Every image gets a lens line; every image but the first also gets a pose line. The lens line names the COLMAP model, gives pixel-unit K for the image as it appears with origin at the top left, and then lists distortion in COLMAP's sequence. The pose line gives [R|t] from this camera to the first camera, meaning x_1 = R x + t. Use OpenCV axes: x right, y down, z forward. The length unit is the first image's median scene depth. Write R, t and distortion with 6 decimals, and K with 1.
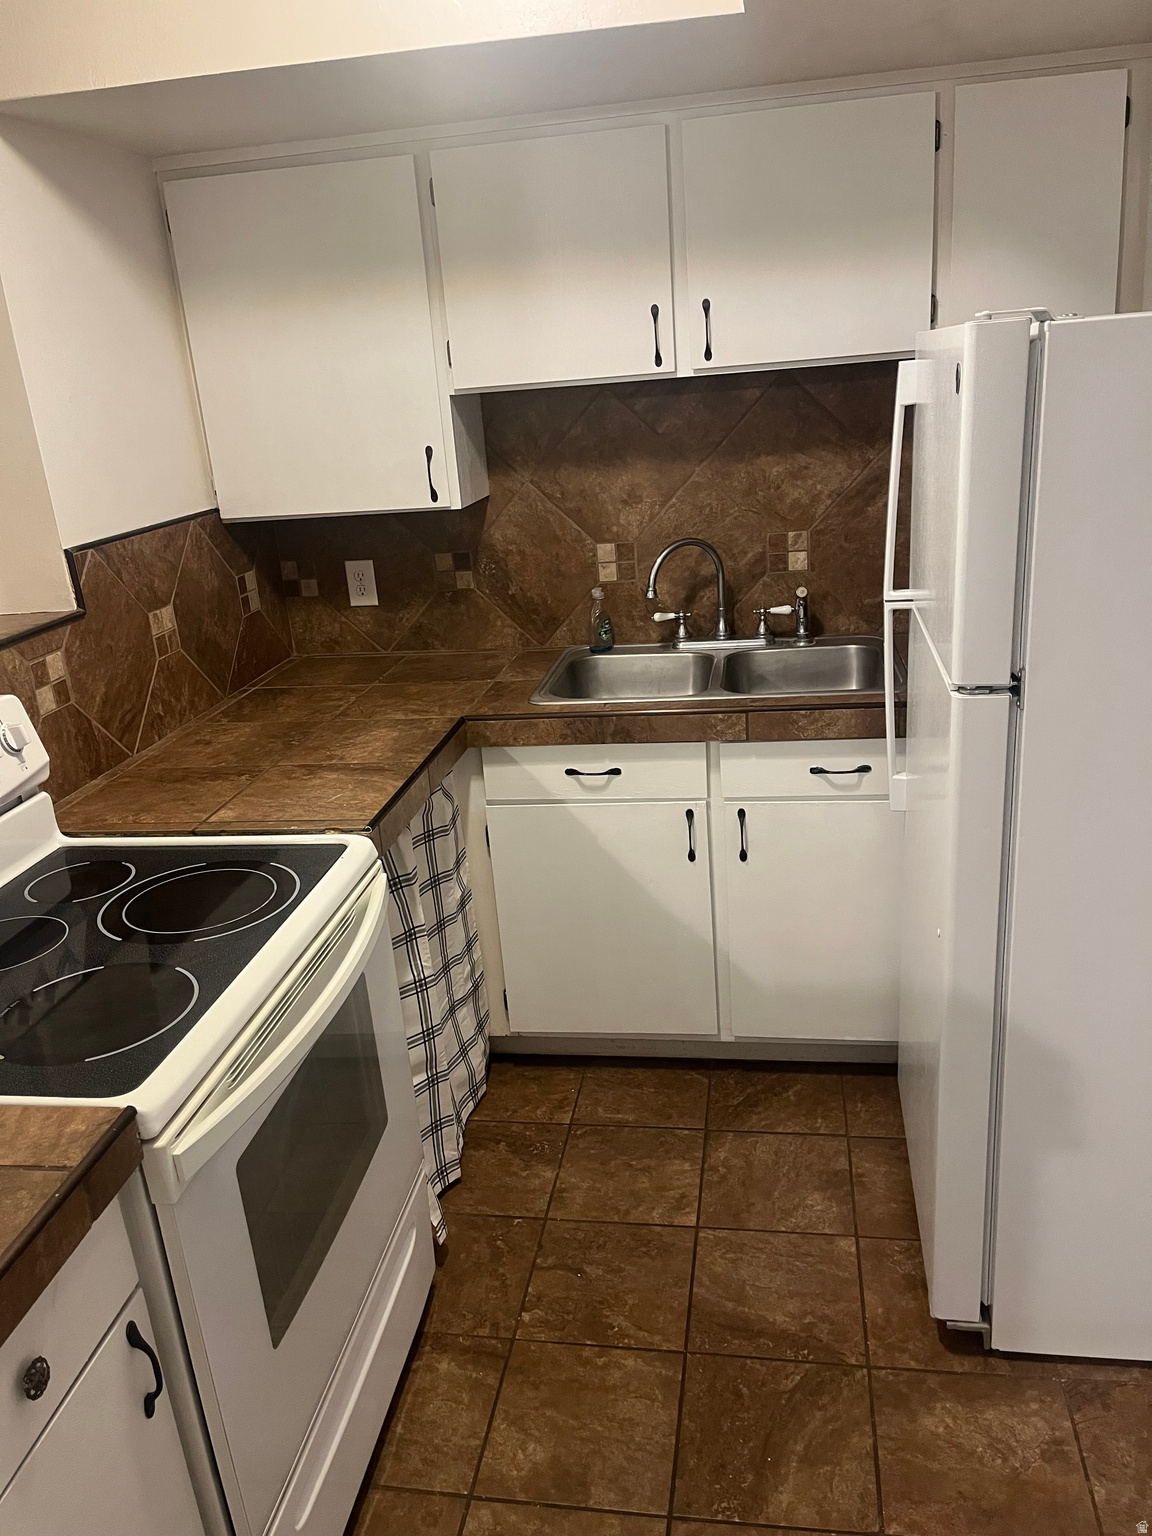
lens RADIAL K [[1155.7, 0, 569.9], [0, 1155.7, 766.5], [0, 0, 1]] dist [0.038542, -0.031984]
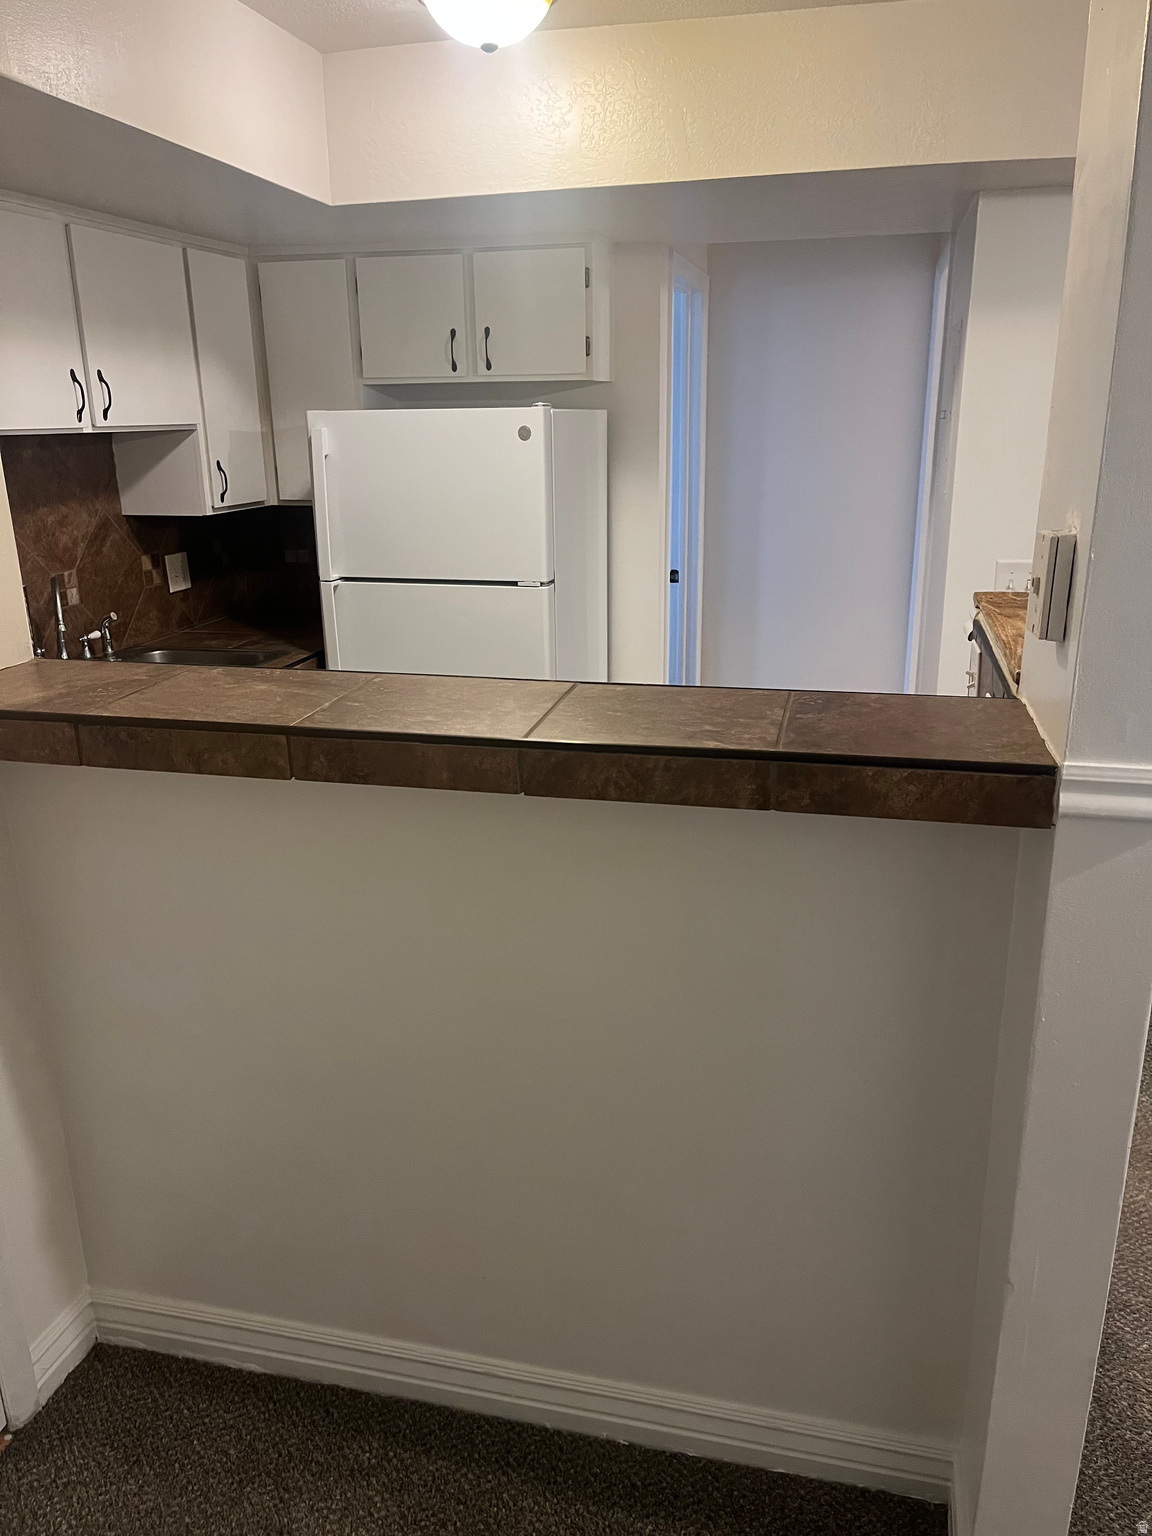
lens RADIAL K [[1155.7, 0, 576.3], [0, 1155.7, 770.3], [0, 0, 1]] dist [0.038542, -0.031984]
pose [[0.068552, -0.218756, 0.973369, -0.771004], [0.331156, 0.925335, 0.184638, -0.051578], [-0.941083, 0.309679, 0.135876, 0.339419]]
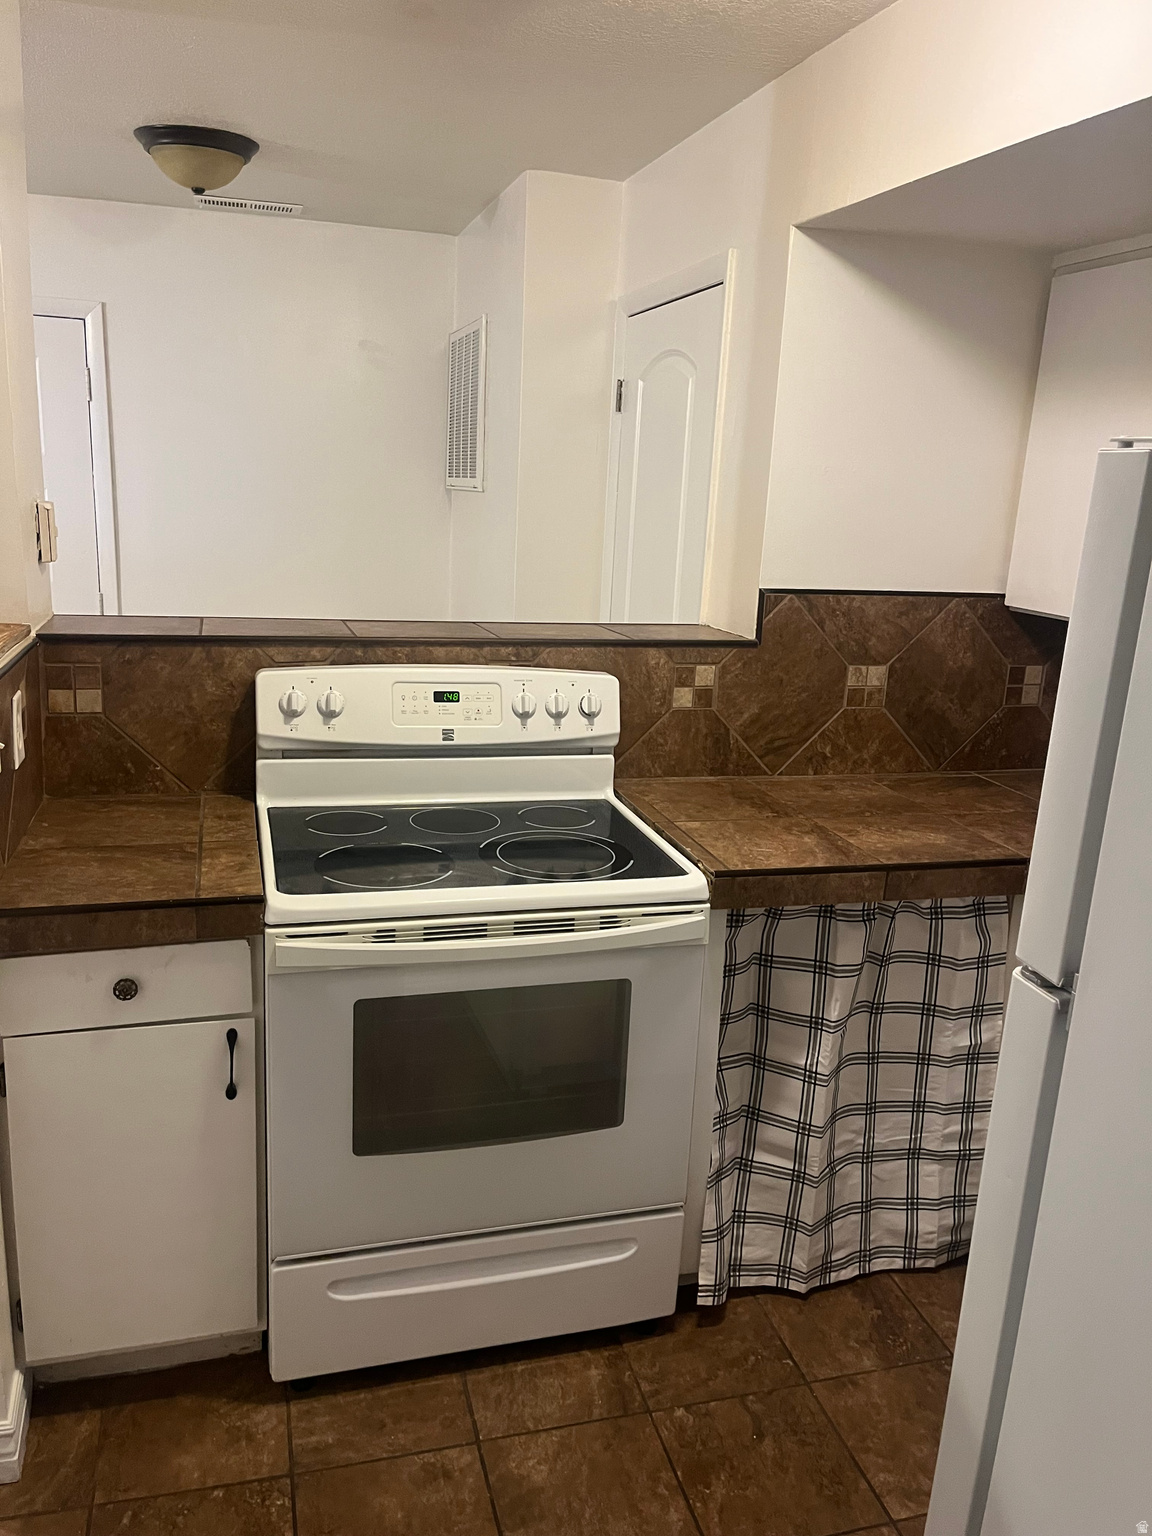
lens RADIAL K [[1155.7, 0, 566.5], [0, 1155.7, 767.1], [0, 0, 1]] dist [0.038542, -0.031984]
pose [[0.426368, 0.312301, -0.848928, 0.537274], [-0.367451, 0.917383, 0.152934, -0.125160], [0.826553, 0.246733, 0.505897, 0.274738]]
